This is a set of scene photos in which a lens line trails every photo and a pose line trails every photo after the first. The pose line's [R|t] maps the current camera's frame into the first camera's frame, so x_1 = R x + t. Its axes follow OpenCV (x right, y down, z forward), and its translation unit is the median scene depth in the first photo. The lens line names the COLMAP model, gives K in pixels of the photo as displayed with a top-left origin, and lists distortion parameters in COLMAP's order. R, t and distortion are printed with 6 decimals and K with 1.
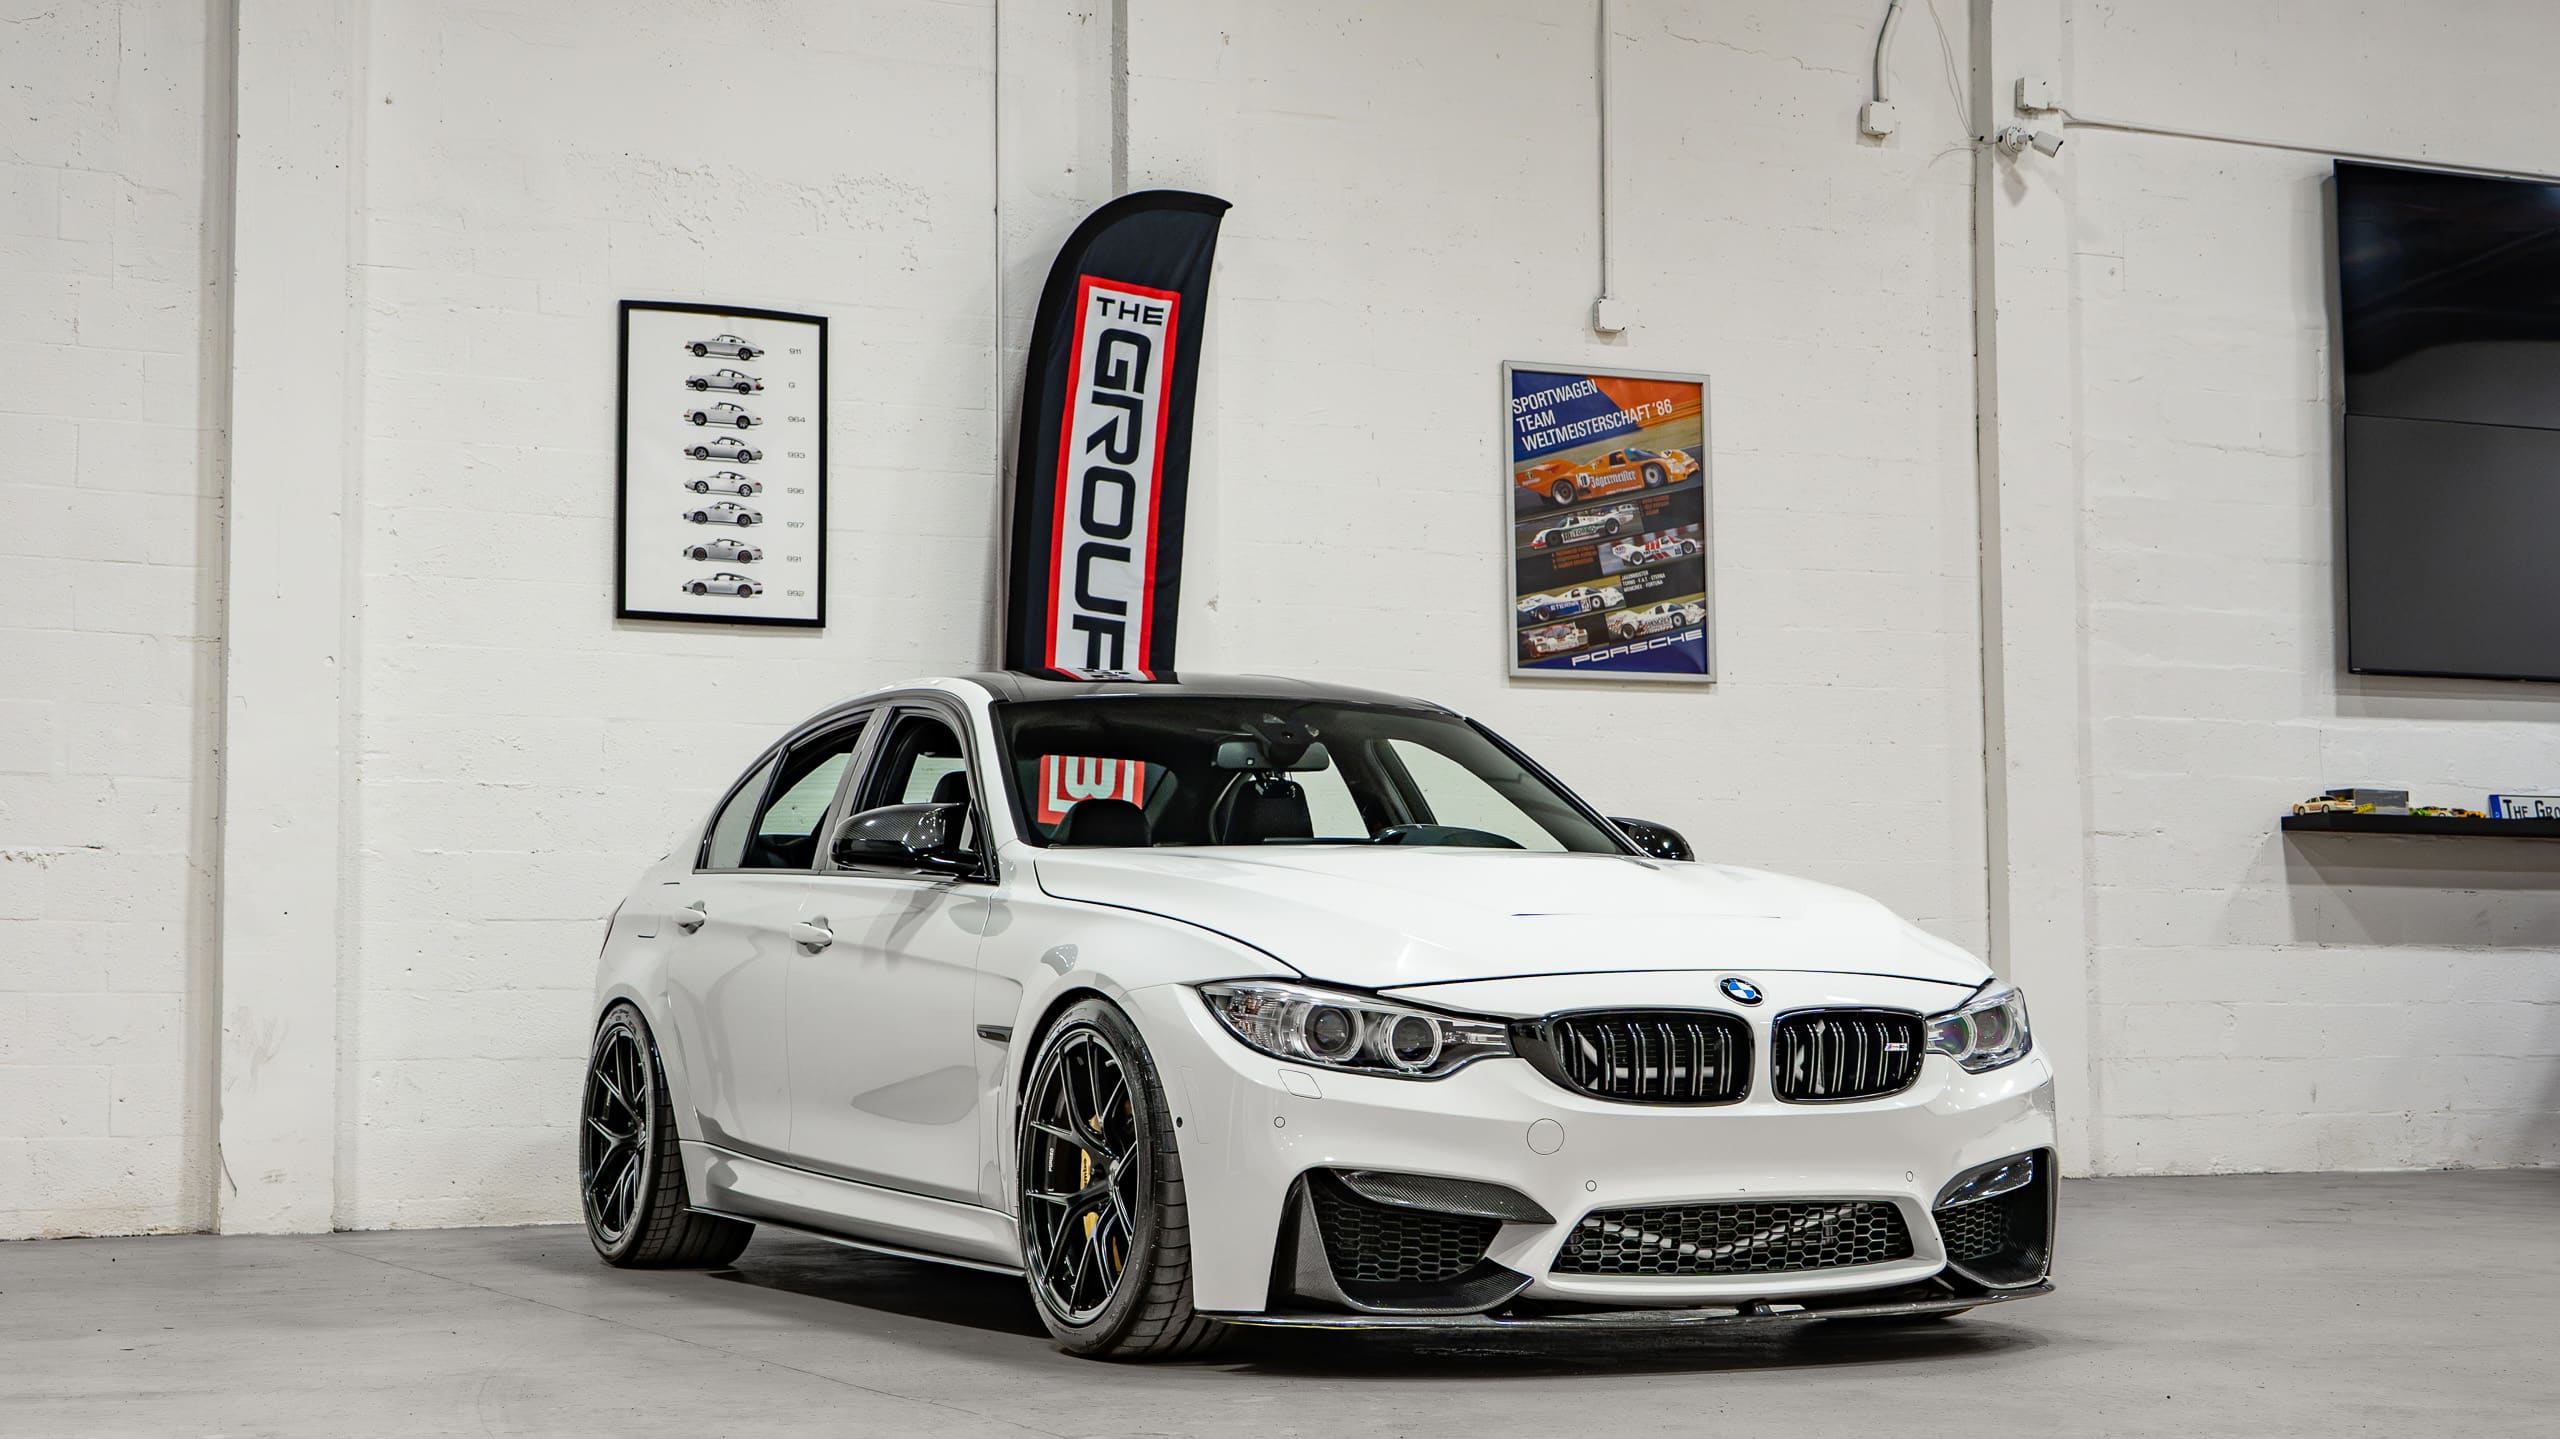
lens RADIAL K [[3922.4, 0, 1176.7], [0, 3922.4, 711.0], [0, 0, 1]] dist [0.029782, 0.110770]
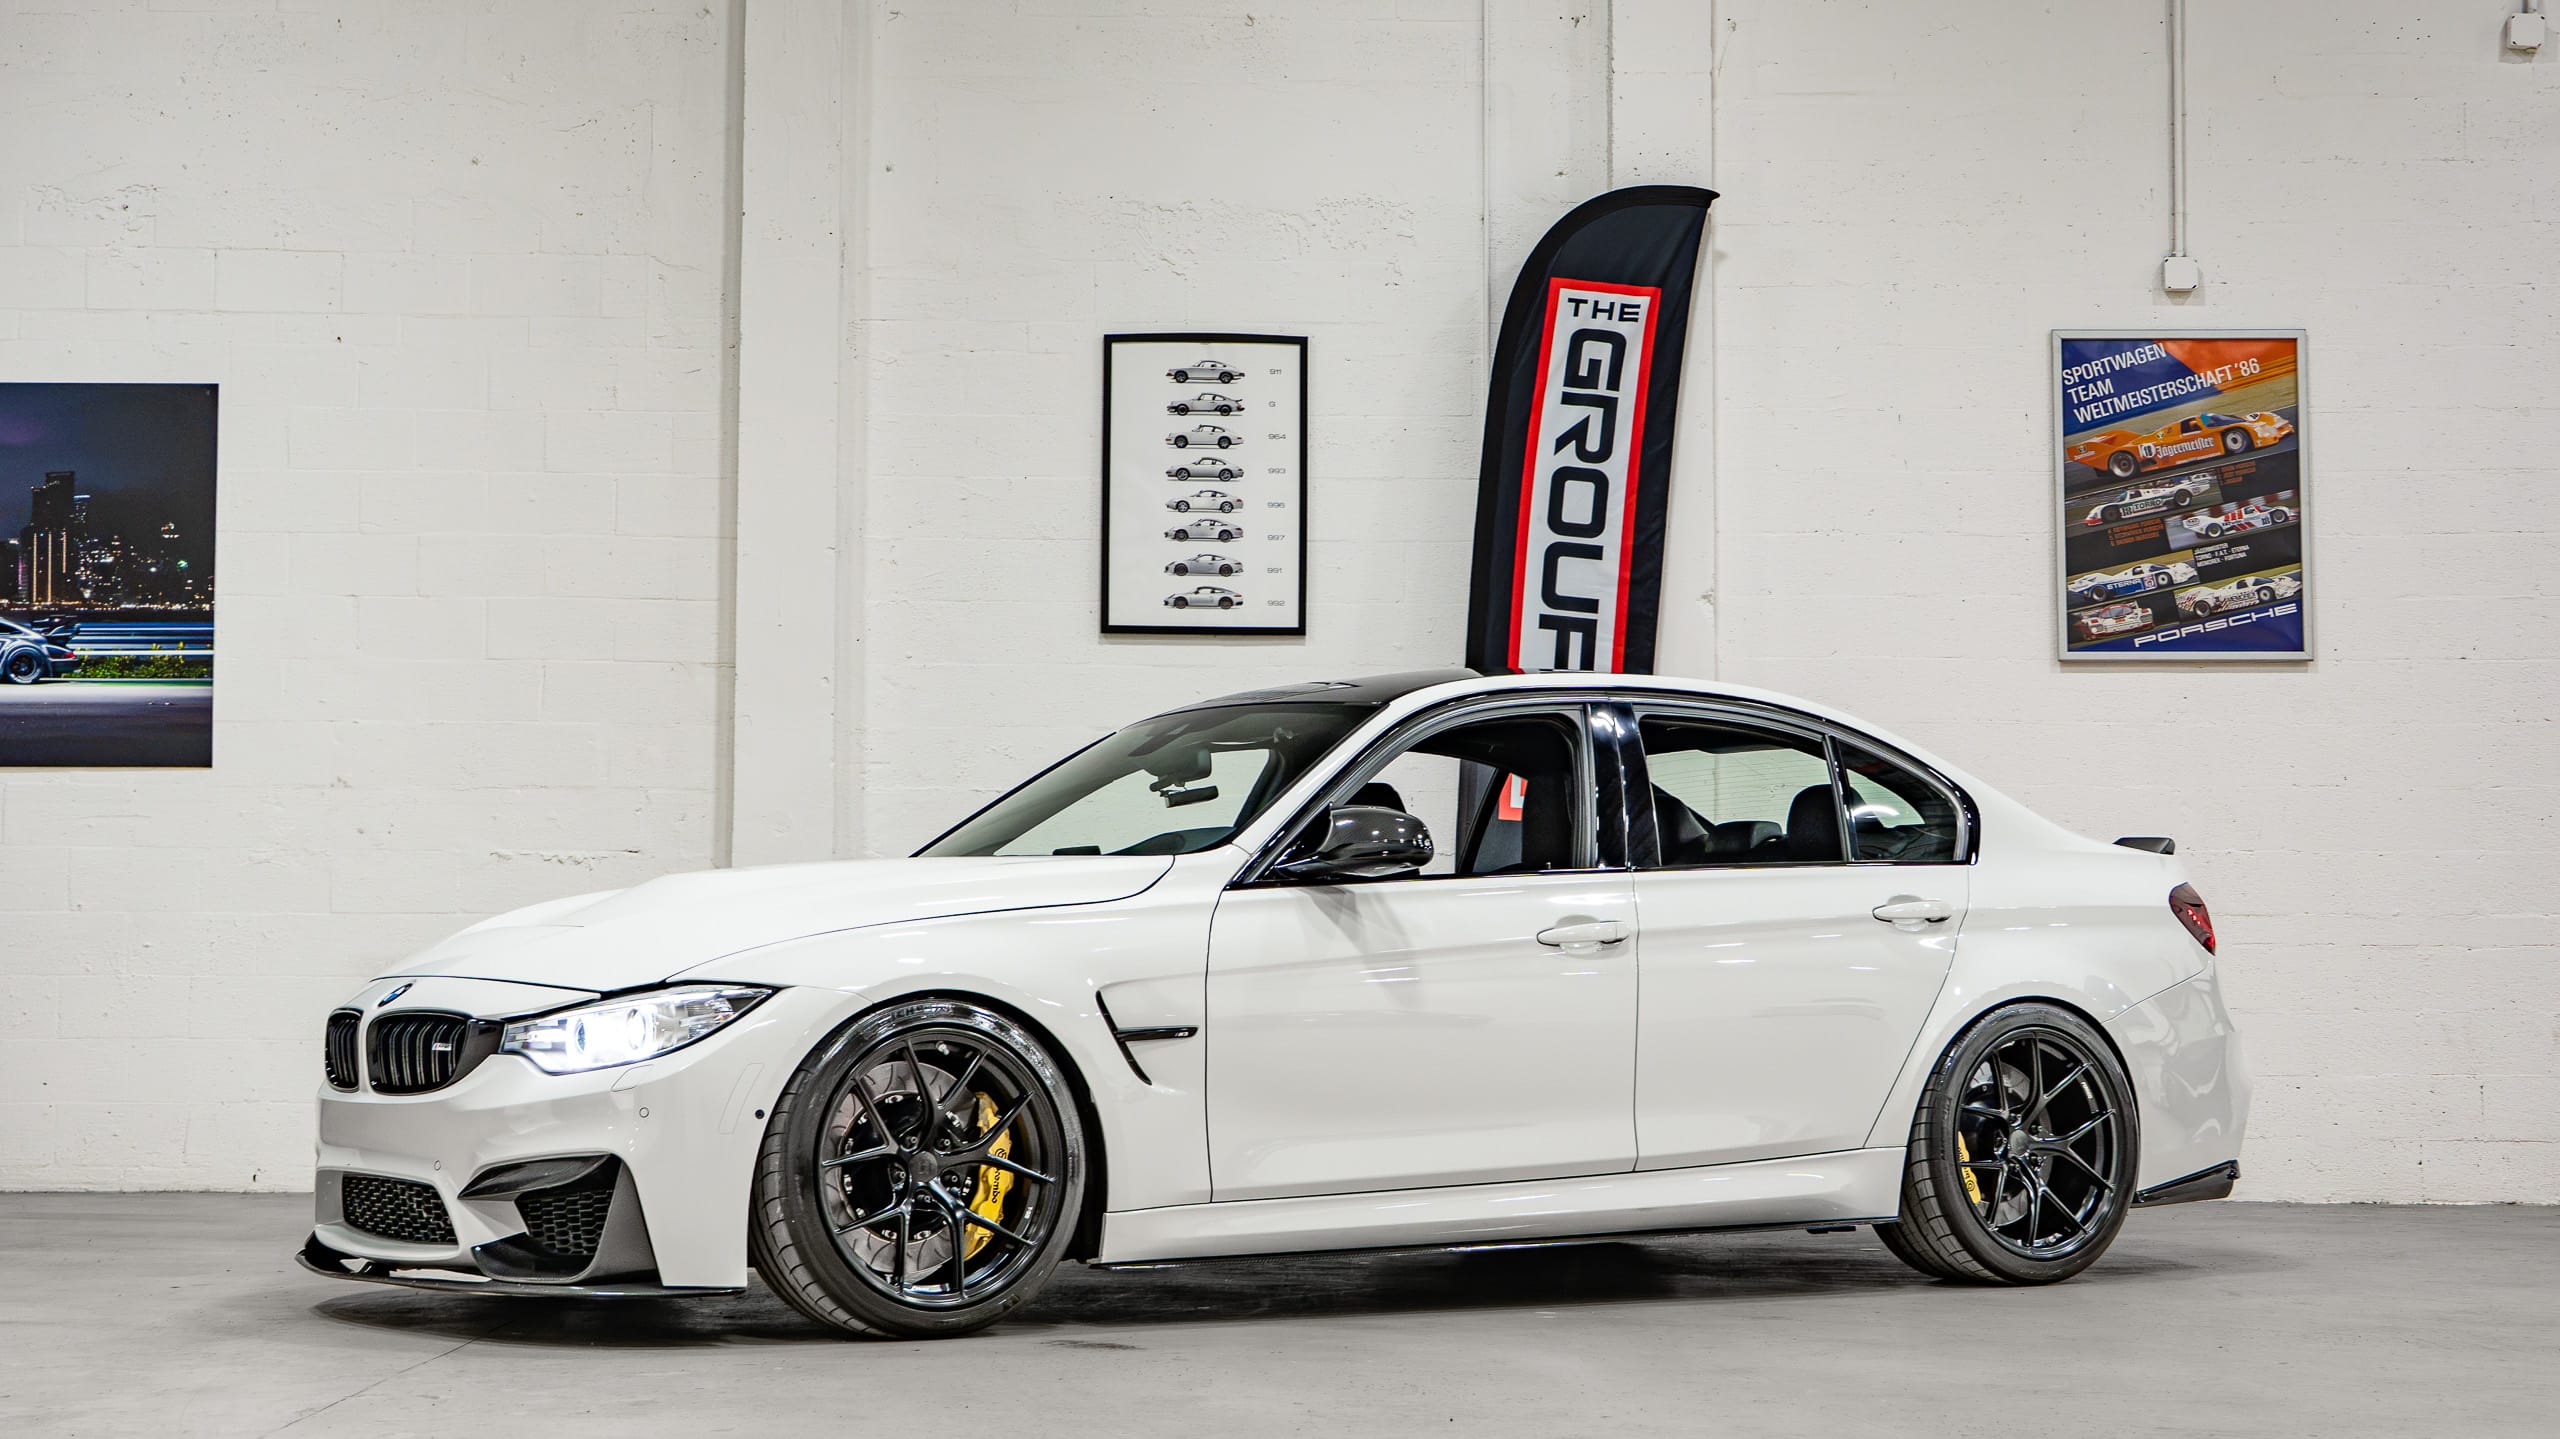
lens RADIAL K [[3922.4, 0, 1176.7], [0, 3922.4, 711.0], [0, 0, 1]] dist [0.029782, 0.110770]
pose [[0.896722, -0.022627, -0.442016, 0.334135], [0.024231, 0.999704, -0.002017, 0.000193], [0.441931, -0.008901, 0.897005, 0.049282]]
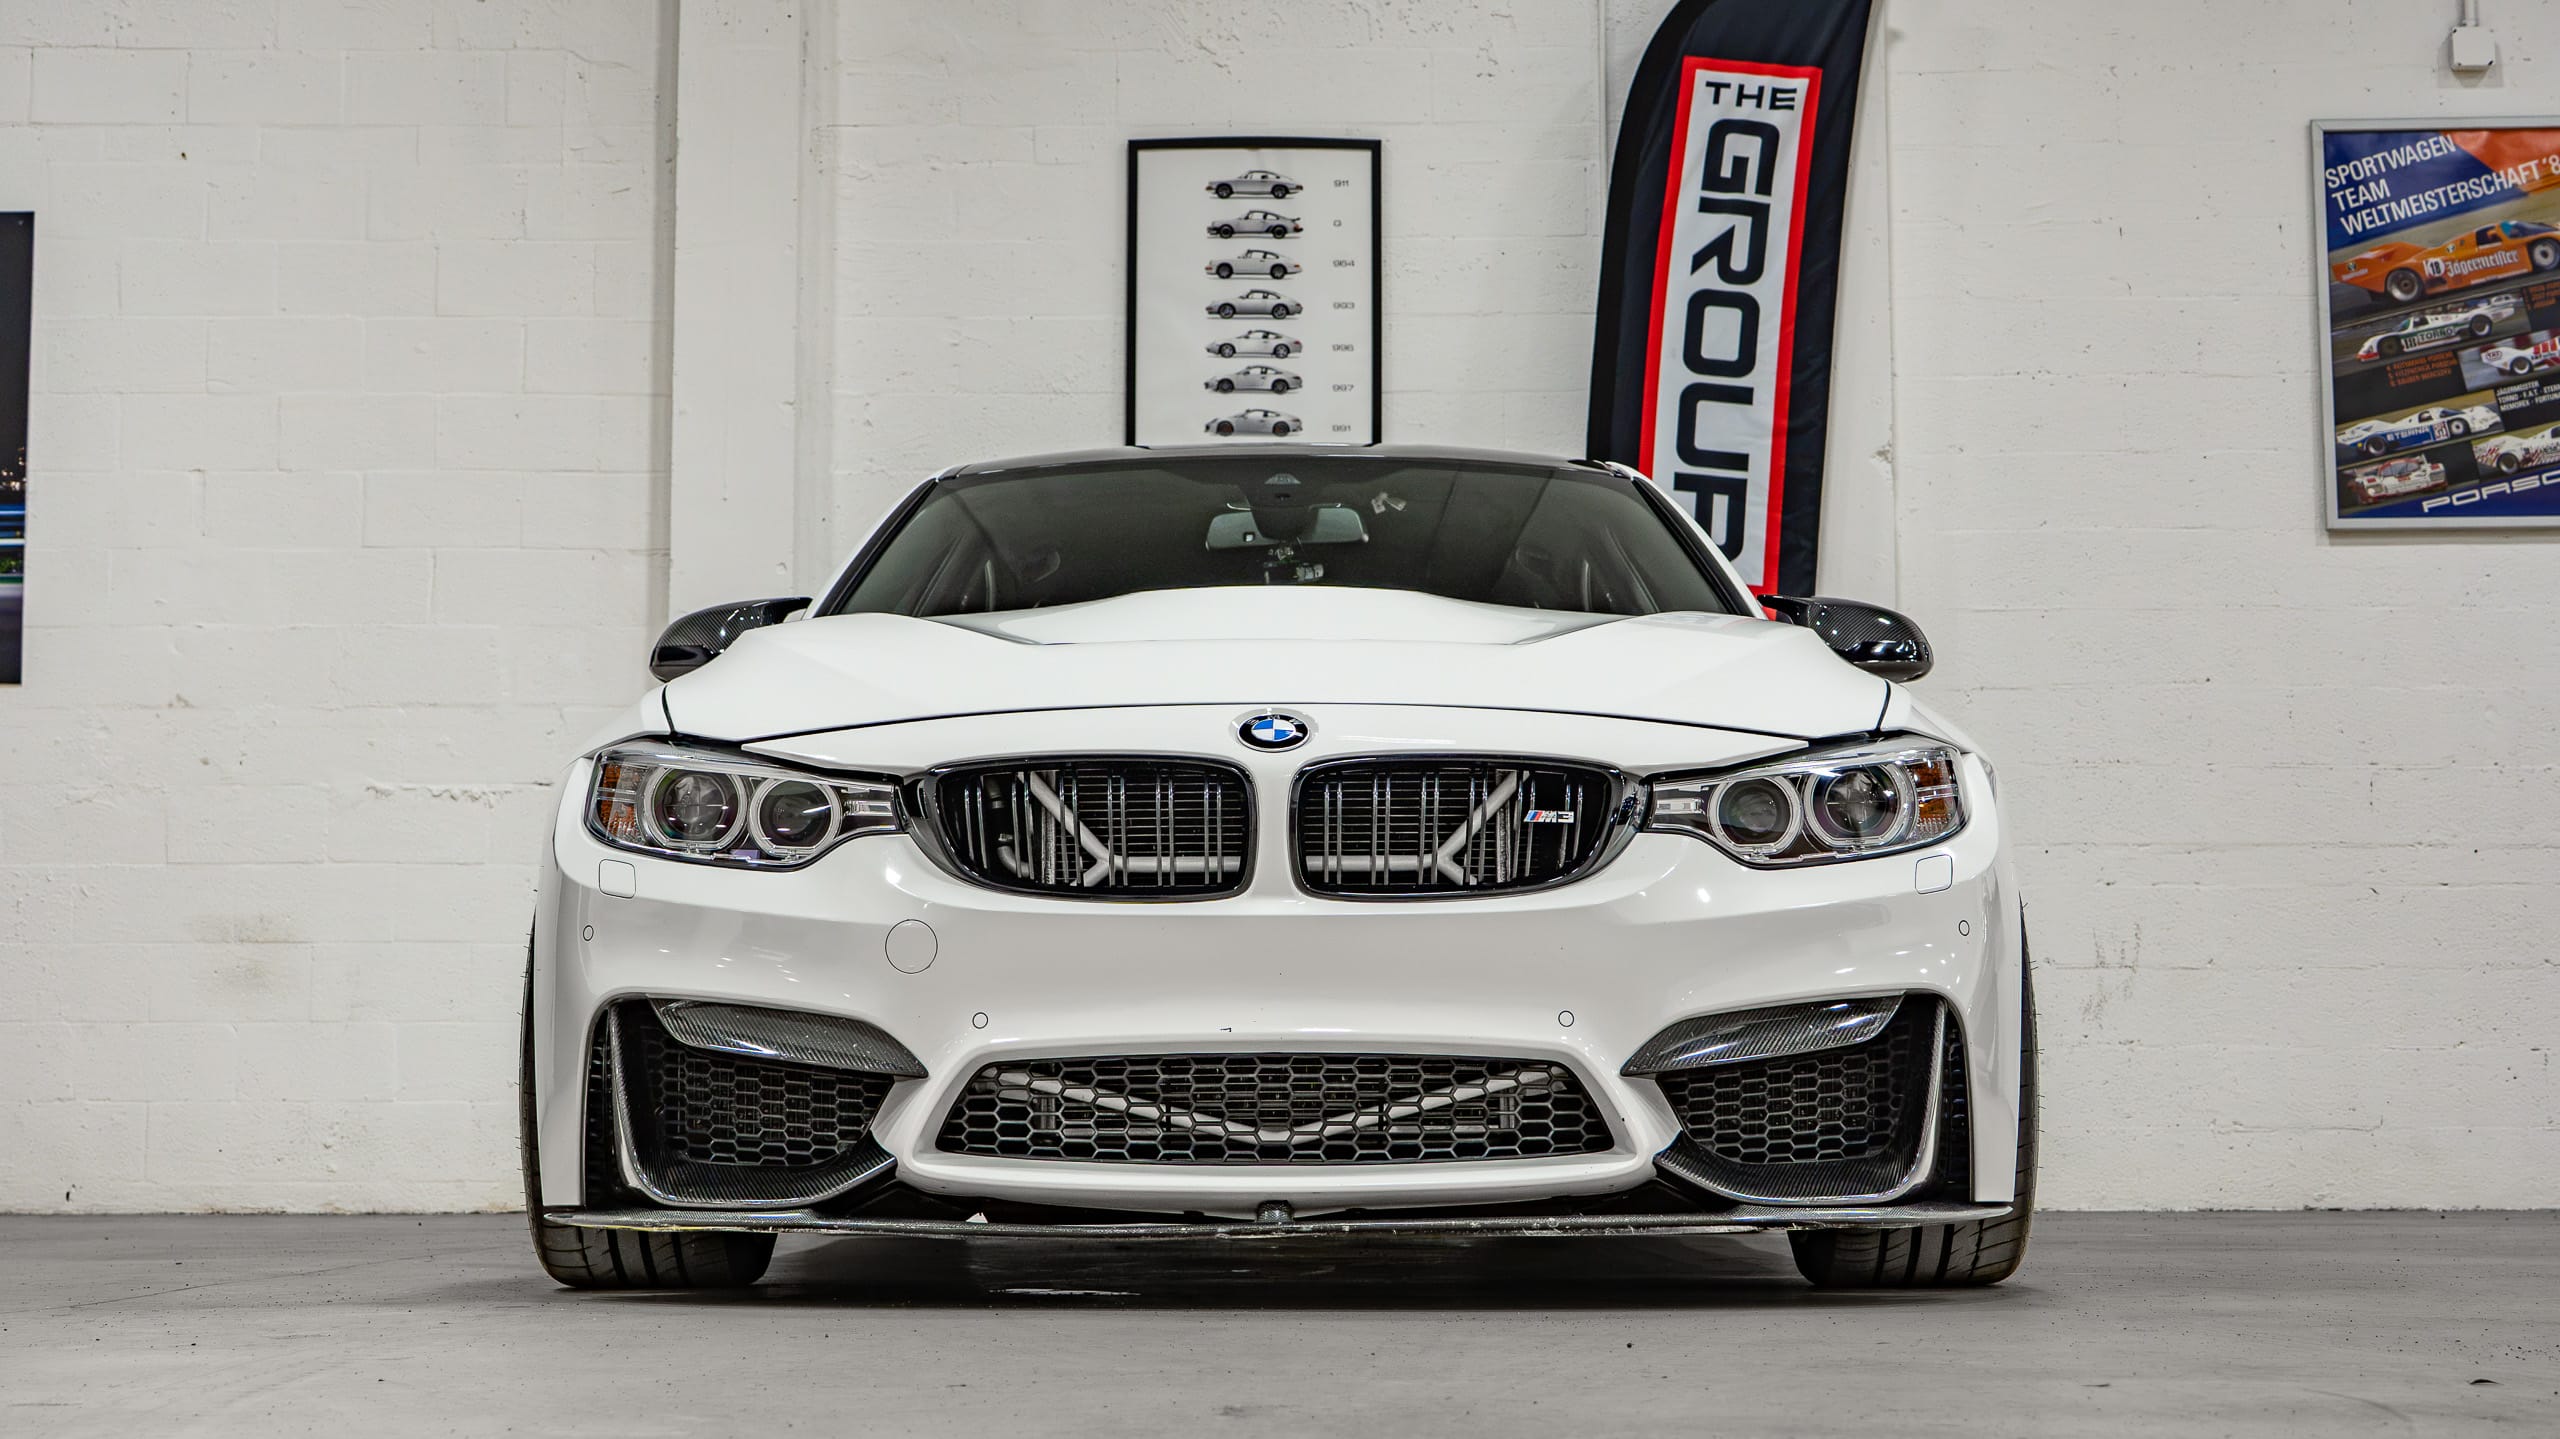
lens RADIAL K [[3898.3, 0, 1217.7], [0, 3898.3, 713.7], [0, 0, 1]] dist [0.029783, 0.100759]
pose [[0.892790, -0.044864, -0.448234, 0.245213], [0.029699, 0.998725, -0.040810, 0.054453], [0.449493, 0.023122, 0.892984, 0.240316]]
